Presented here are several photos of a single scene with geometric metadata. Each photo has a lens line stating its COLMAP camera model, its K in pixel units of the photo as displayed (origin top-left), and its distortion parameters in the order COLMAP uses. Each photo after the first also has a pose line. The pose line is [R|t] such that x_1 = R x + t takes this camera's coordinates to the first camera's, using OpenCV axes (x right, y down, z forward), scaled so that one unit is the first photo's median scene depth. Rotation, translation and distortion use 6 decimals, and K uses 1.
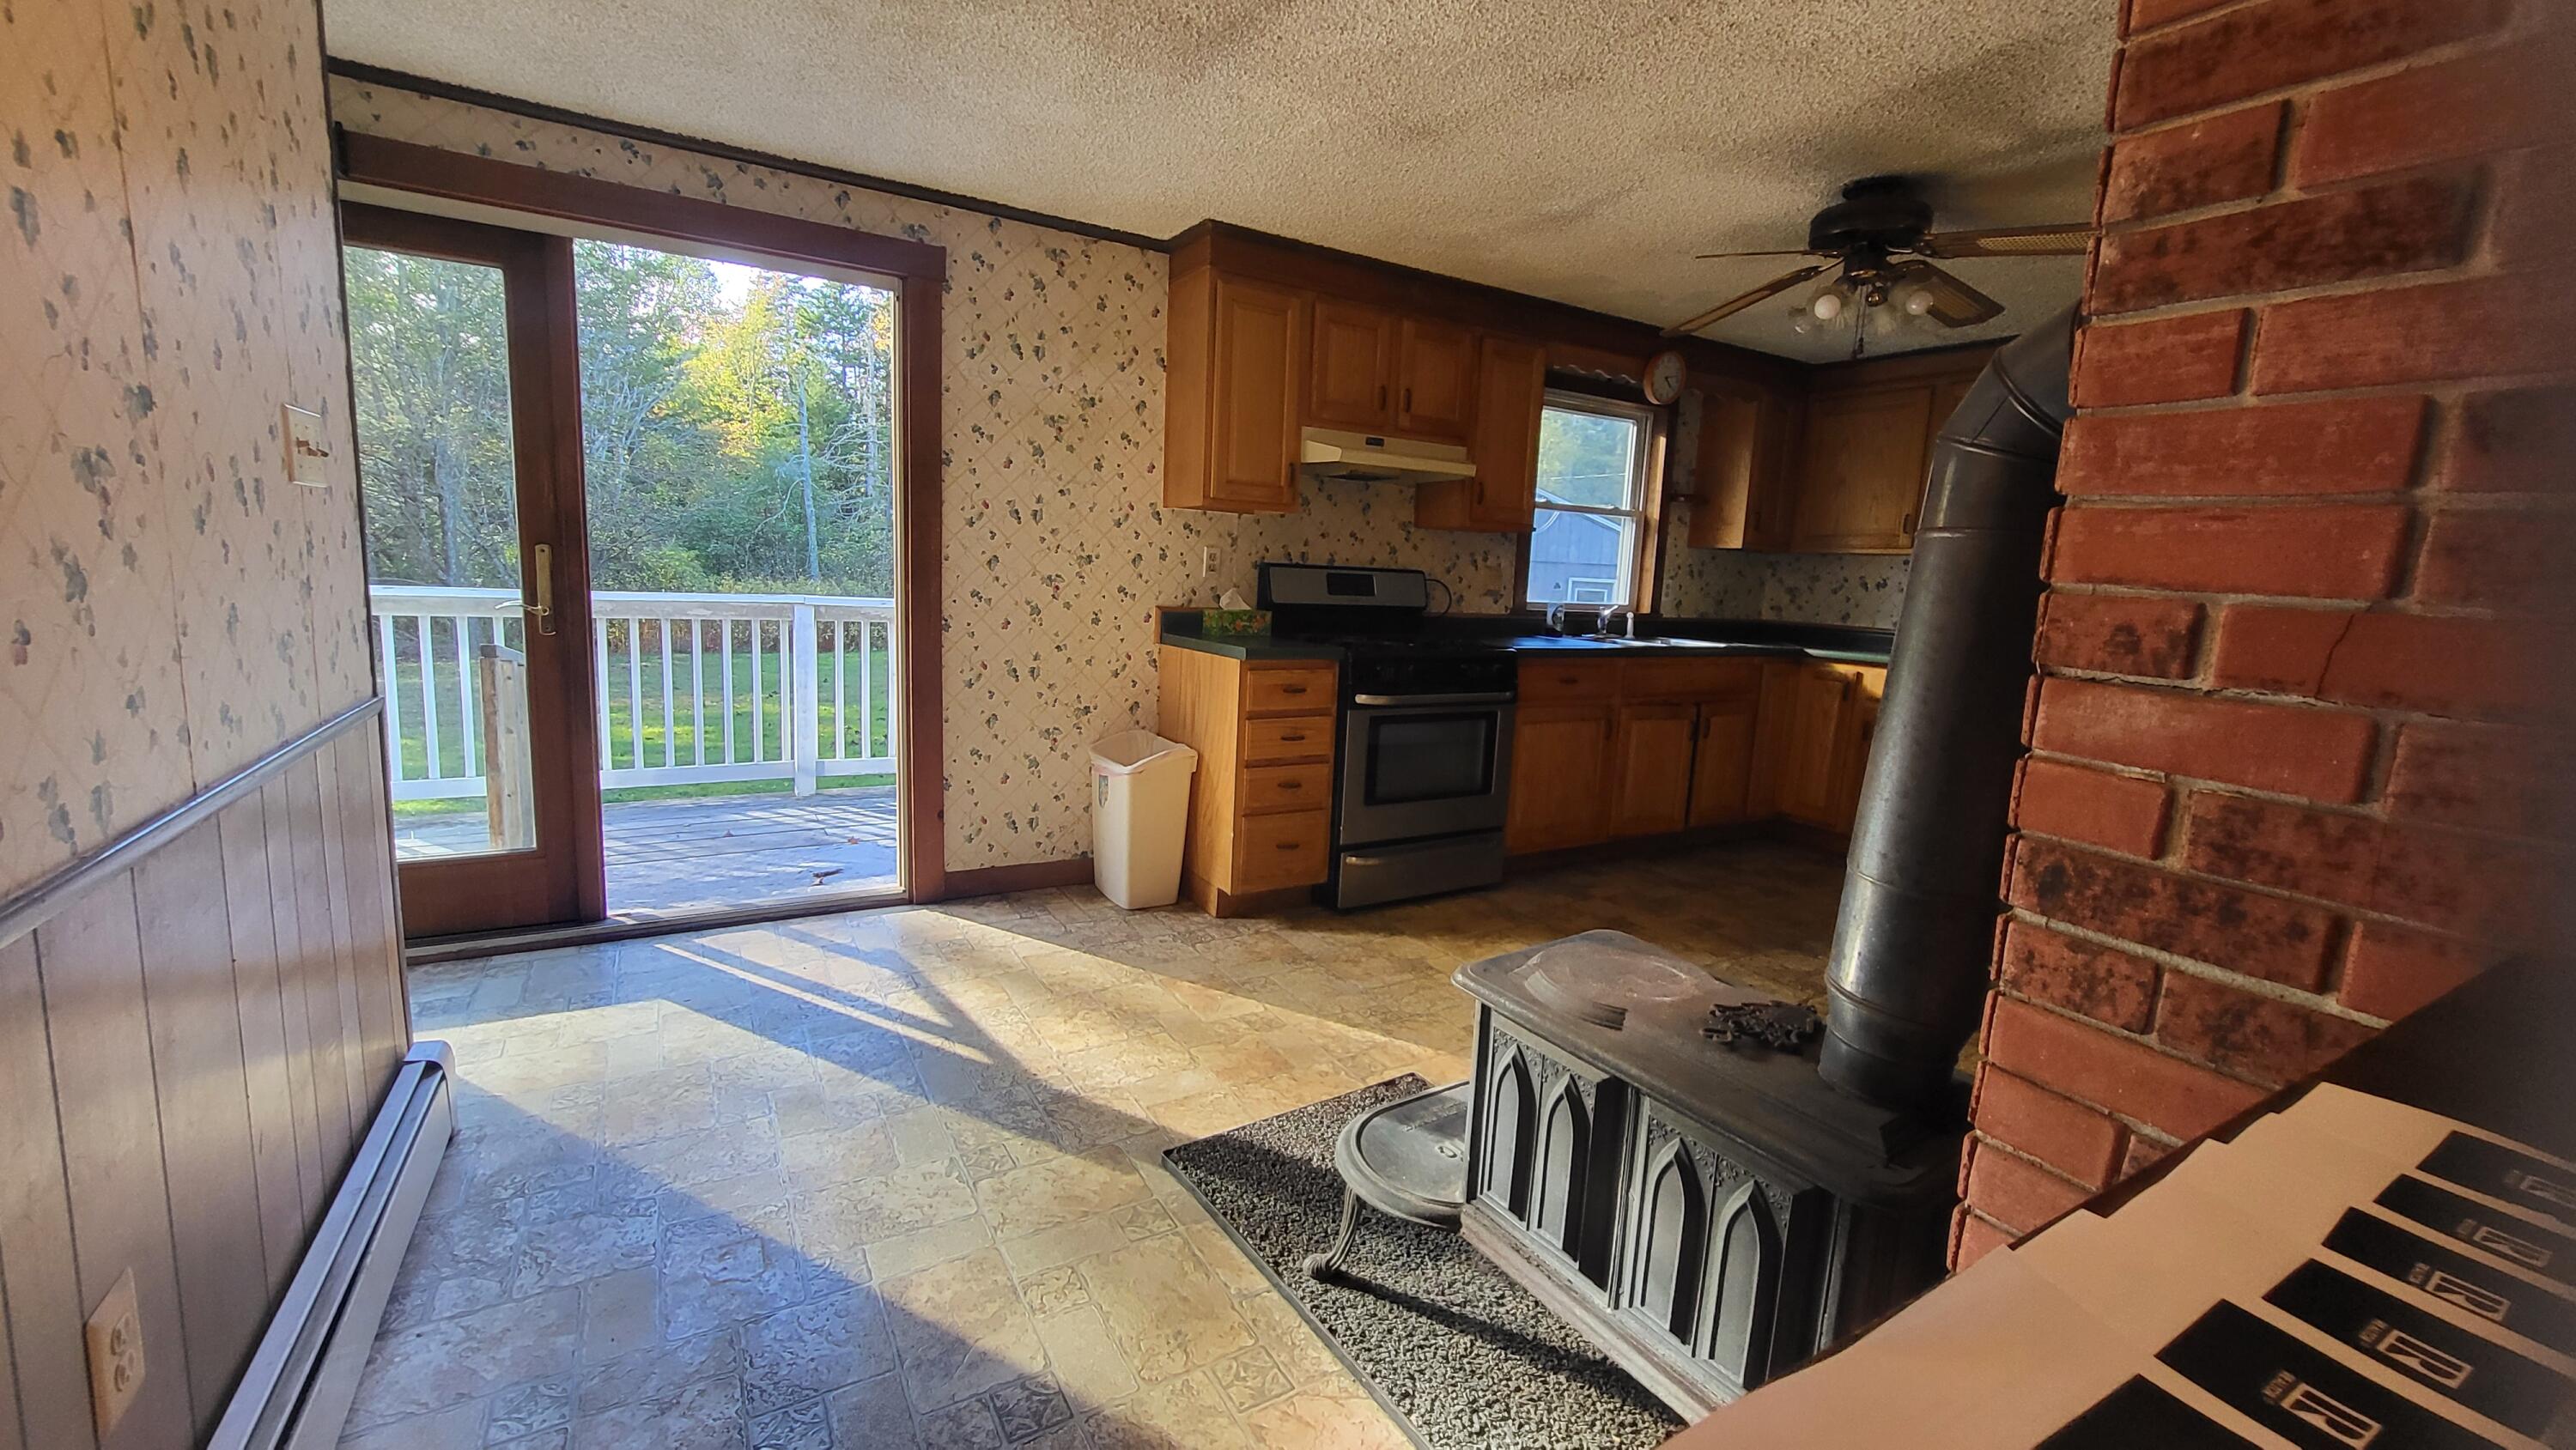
lens RADIAL K [[1022.0, 0, 1281.2], [0, 1022.0, 721.4], [0, 0, 1]] dist [-0.005281, 0.001988]
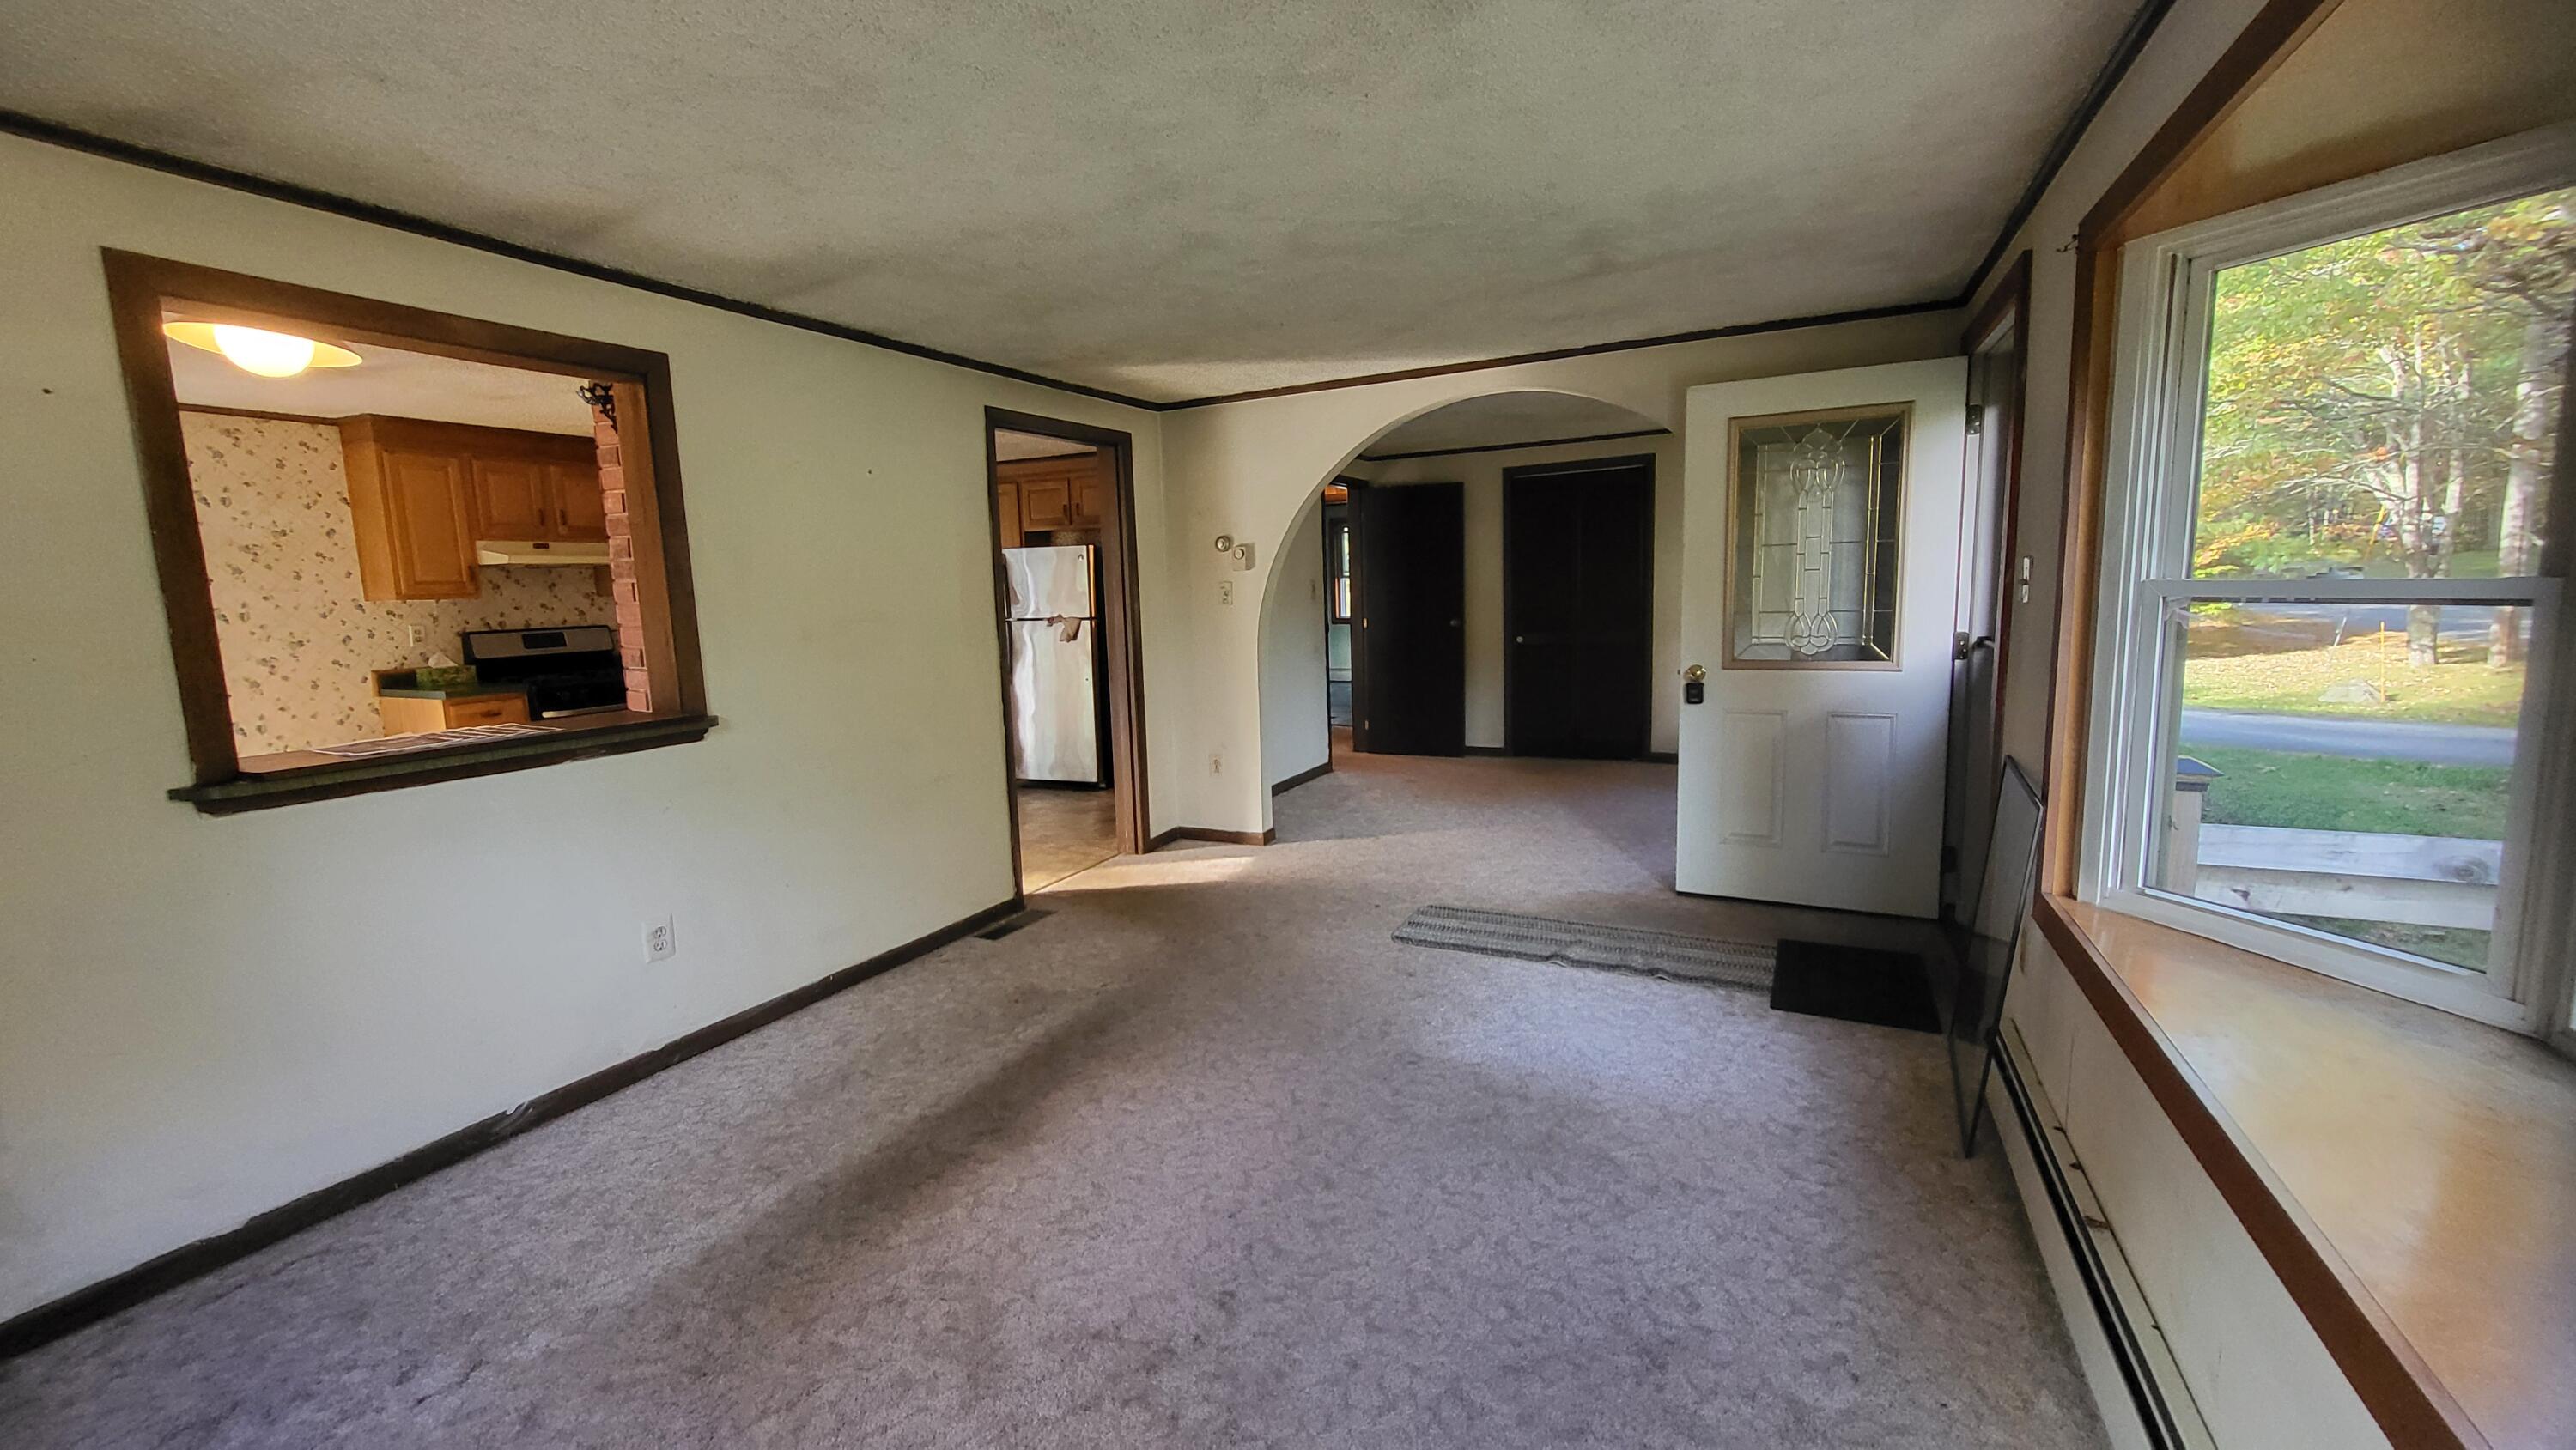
lens RADIAL K [[1022.0, 0, 1276.6], [0, 1022.0, 716.7], [0, 0, 1]] dist [-0.005281, 0.001988]
pose [[0.841481, -0.140633, 0.521663, 0.188363], [0.145885, 0.988808, 0.031246, 0.088334], [-0.520219, 0.049810, 0.852579, -0.849947]]
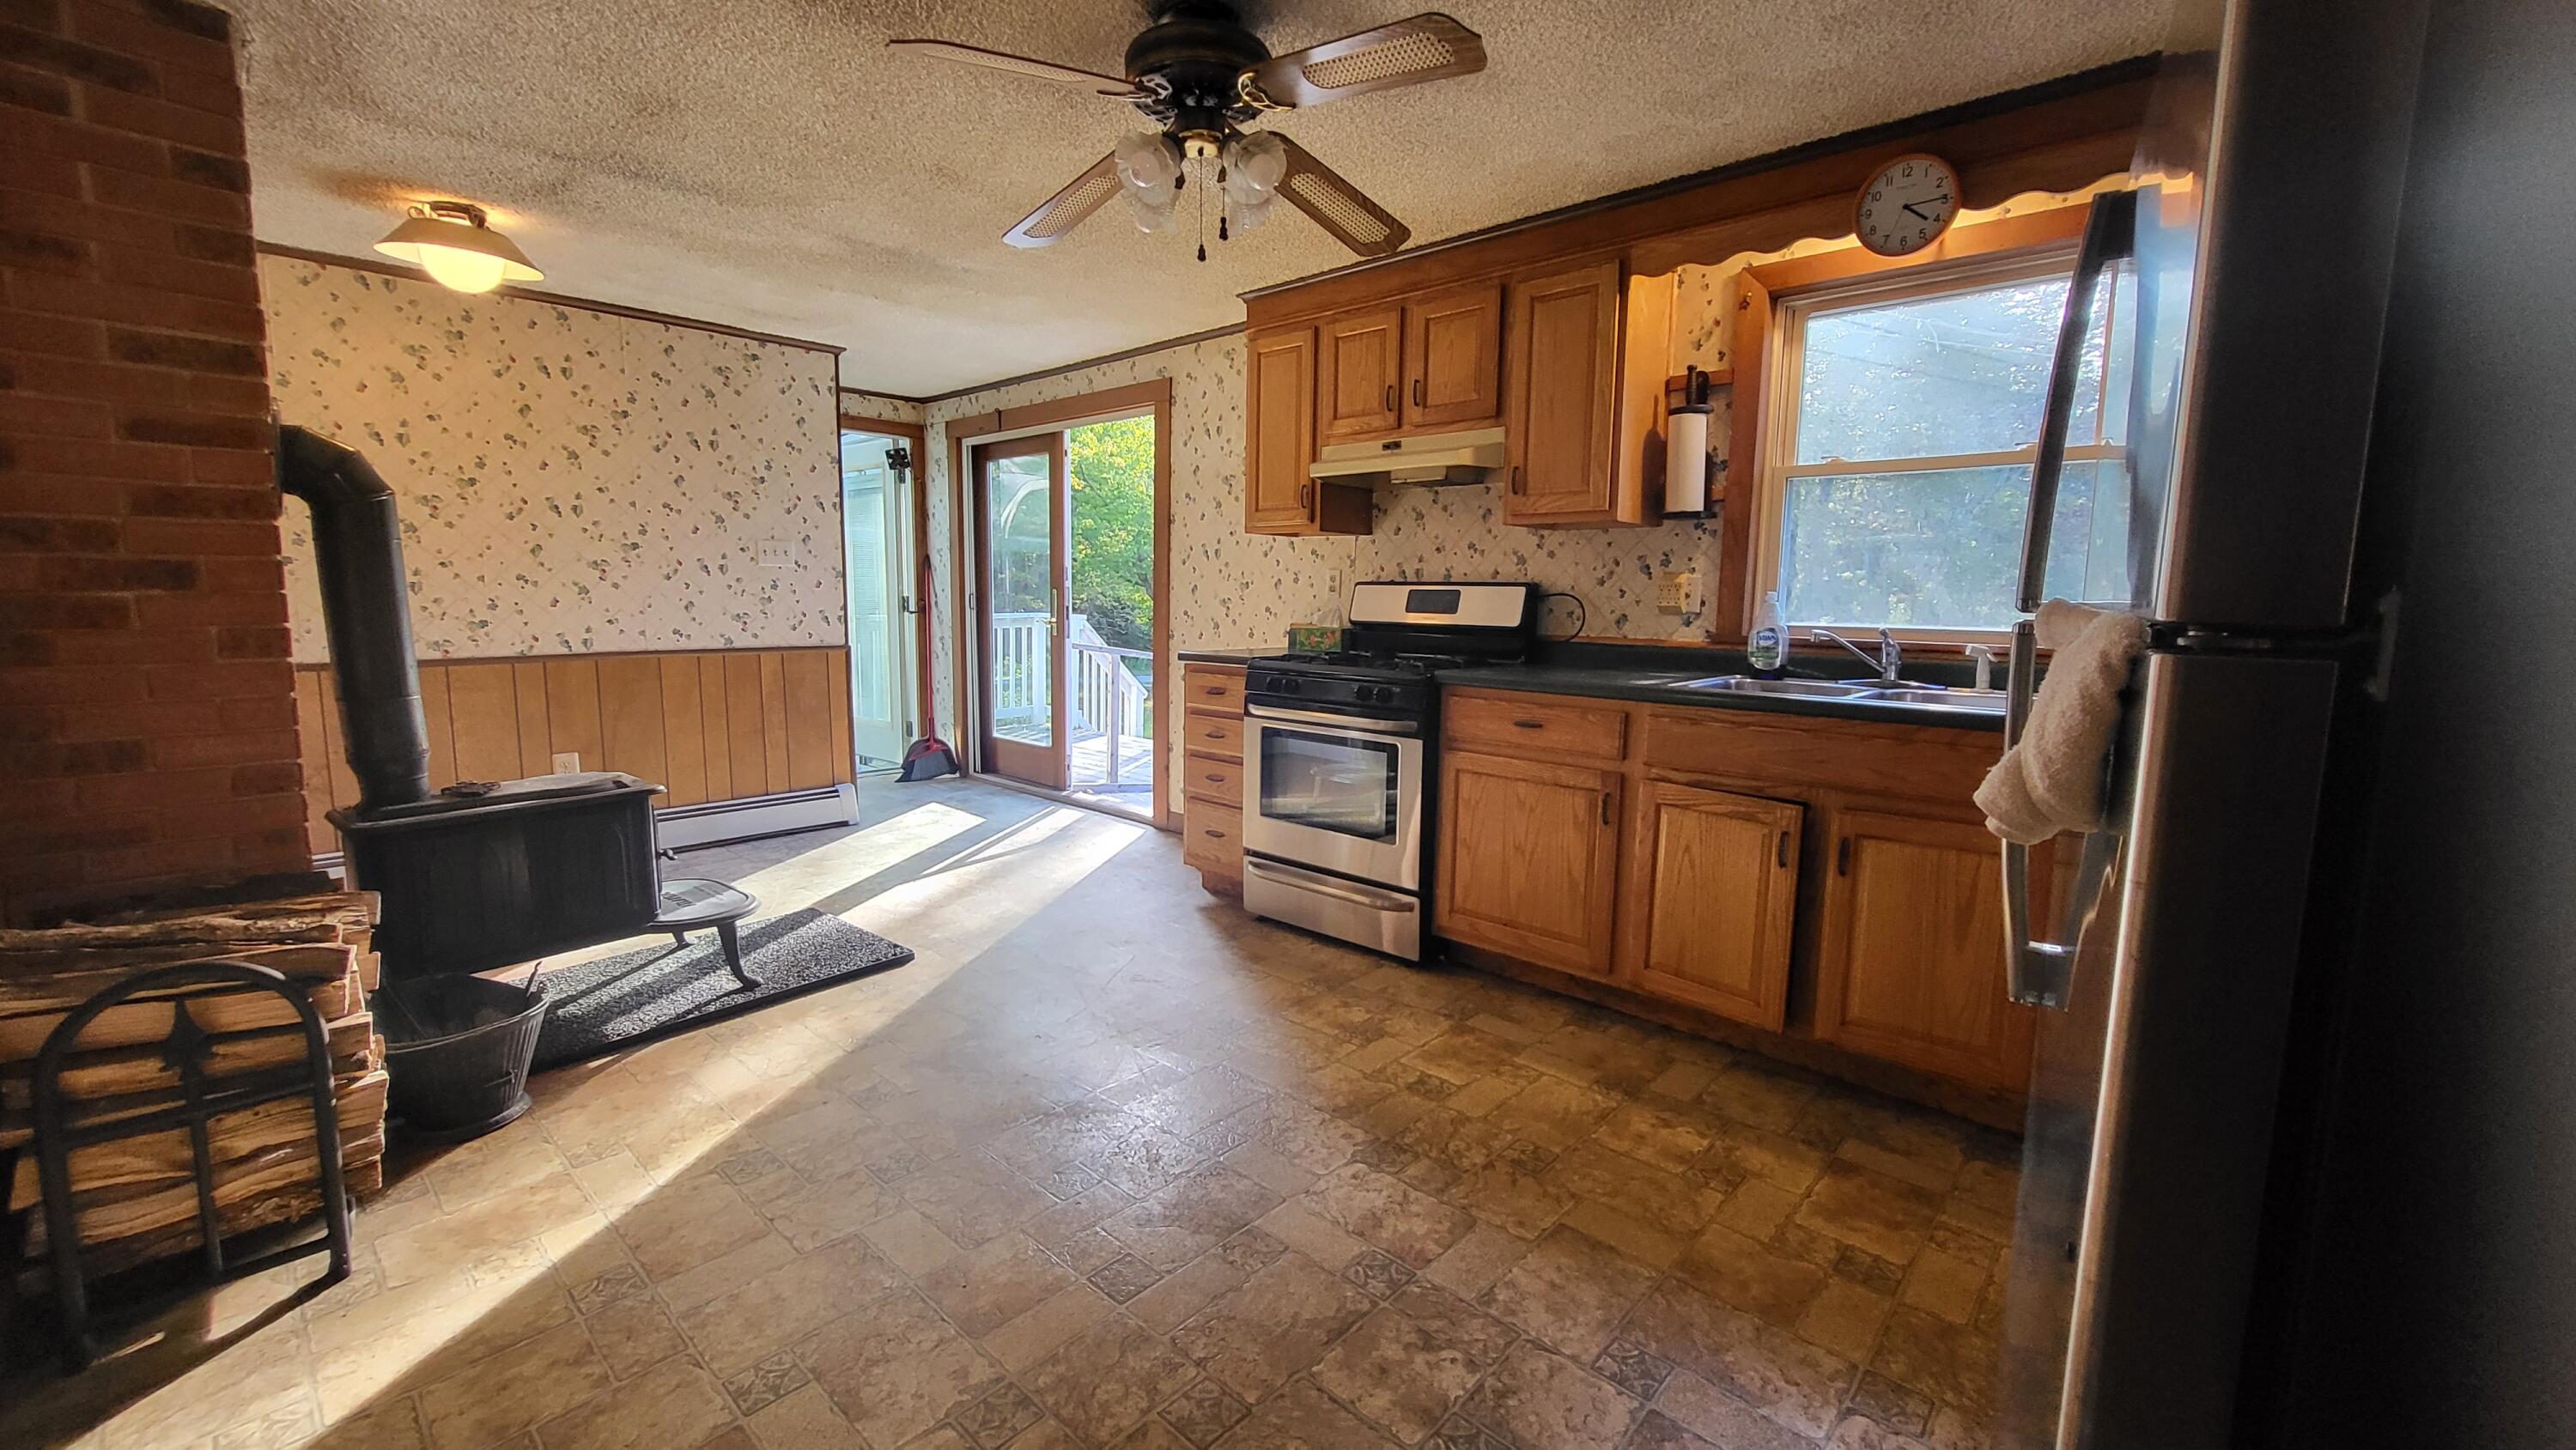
lens RADIAL K [[1022.0, 0, 1287.9], [0, 1022.0, 729.2], [0, 0, 1]] dist [-0.005281, 0.001988]
pose [[0.278815, 0.087230, -0.956375, 0.998223], [-0.144292, 0.988366, 0.048082, -0.050466], [0.949443, 0.124592, 0.288158, 0.687662]]
